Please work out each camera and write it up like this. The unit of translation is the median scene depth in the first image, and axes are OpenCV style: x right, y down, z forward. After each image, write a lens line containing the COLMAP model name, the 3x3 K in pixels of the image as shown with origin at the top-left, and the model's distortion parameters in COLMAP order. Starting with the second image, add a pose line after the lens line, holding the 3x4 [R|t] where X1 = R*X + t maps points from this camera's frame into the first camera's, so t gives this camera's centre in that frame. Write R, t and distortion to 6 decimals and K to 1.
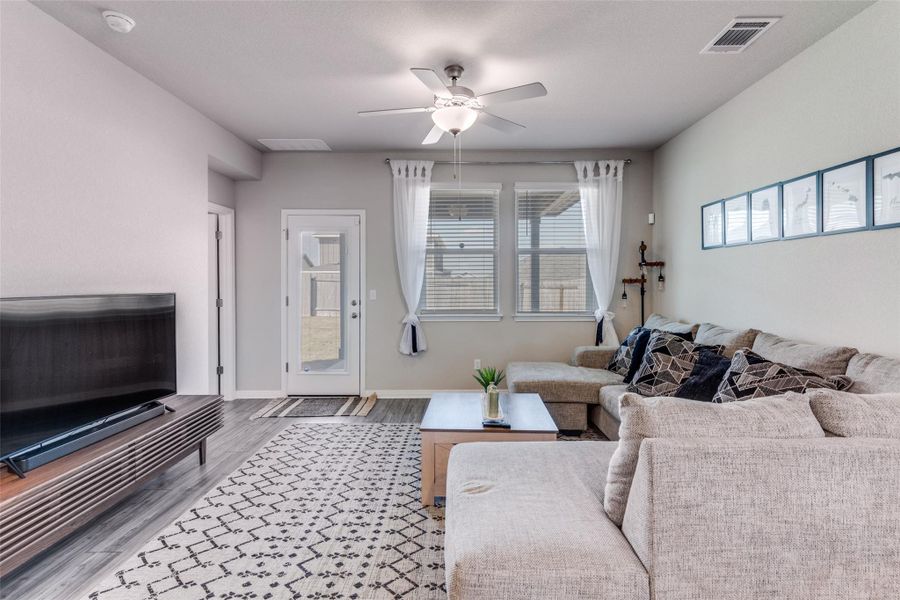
lens RADIAL K [[419.2, 0, 459.9], [0, 419.2, 293.1], [0, 0, 1]] dist [0.010182, -0.000612]
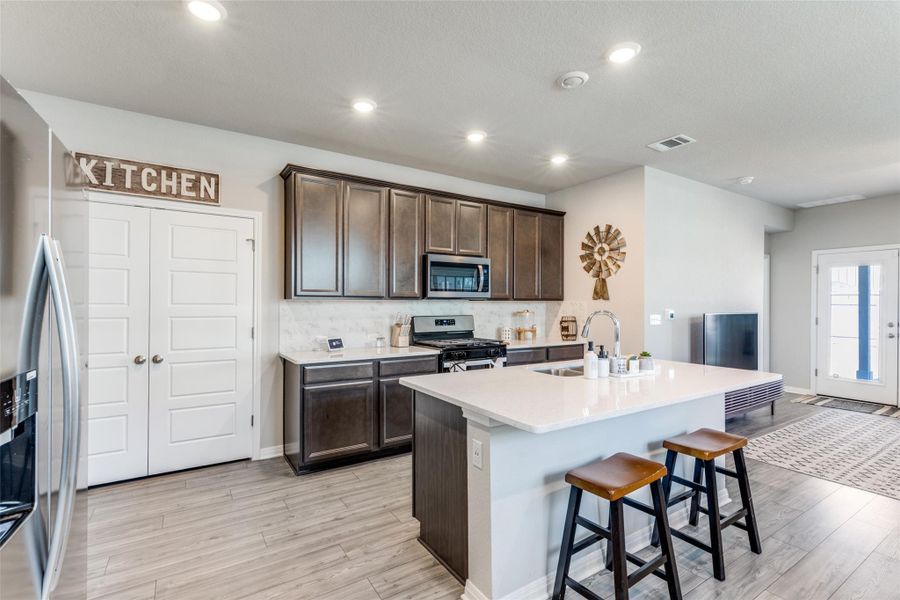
lens RADIAL K [[419.2, 0, 454.5], [0, 419.2, 305.7], [0, 0, 1]] dist [0.010182, -0.000612]
pose [[0.548572, 0.004843, -0.836089, 0.064115], [-0.026006, 0.999598, -0.011273, 0.015790], [0.835699, 0.027927, 0.548478, -0.668424]]
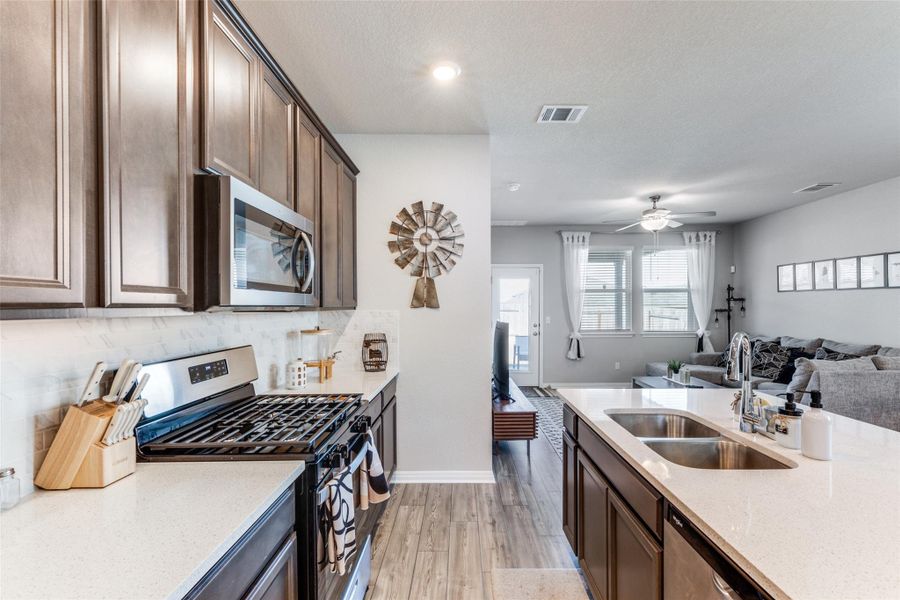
lens RADIAL K [[419.2, 0, 460.3], [0, 419.2, 309.7], [0, 0, 1]] dist [0.010182, -0.000612]
pose [[0.999961, -0.001708, 0.008661, -0.562330], [0.001888, 0.999780, -0.020903, -0.002298], [-0.008623, 0.020918, 0.999744, -0.522673]]
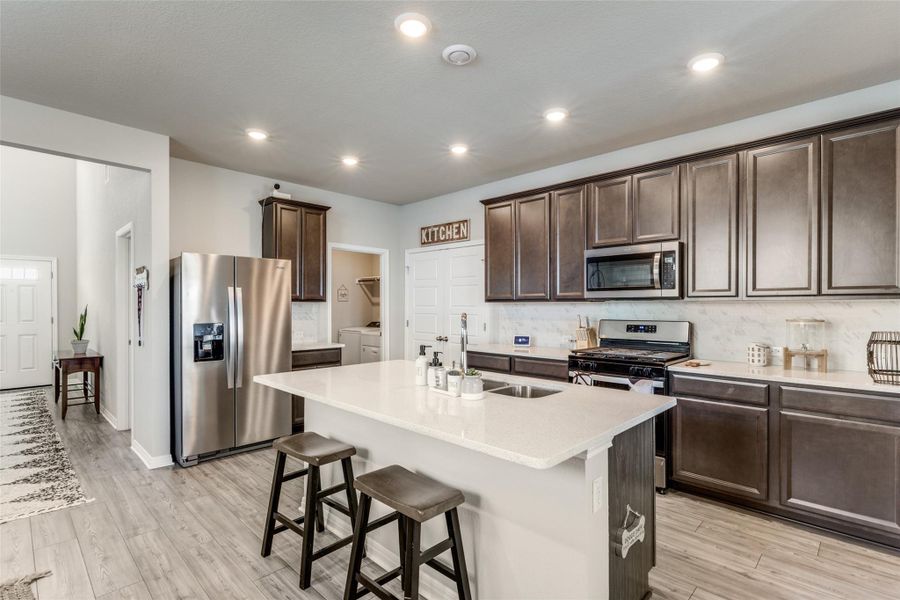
lens RADIAL K [[419.2, 0, 442.4], [0, 419.2, 310.3], [0, 0, 1]] dist [0.010182, -0.000612]
pose [[-0.702565, 0.007051, -0.711584, 0.049583], [-0.021475, 0.999285, 0.031105, -0.007395], [0.711295, 0.037135, -0.701912, 0.159016]]
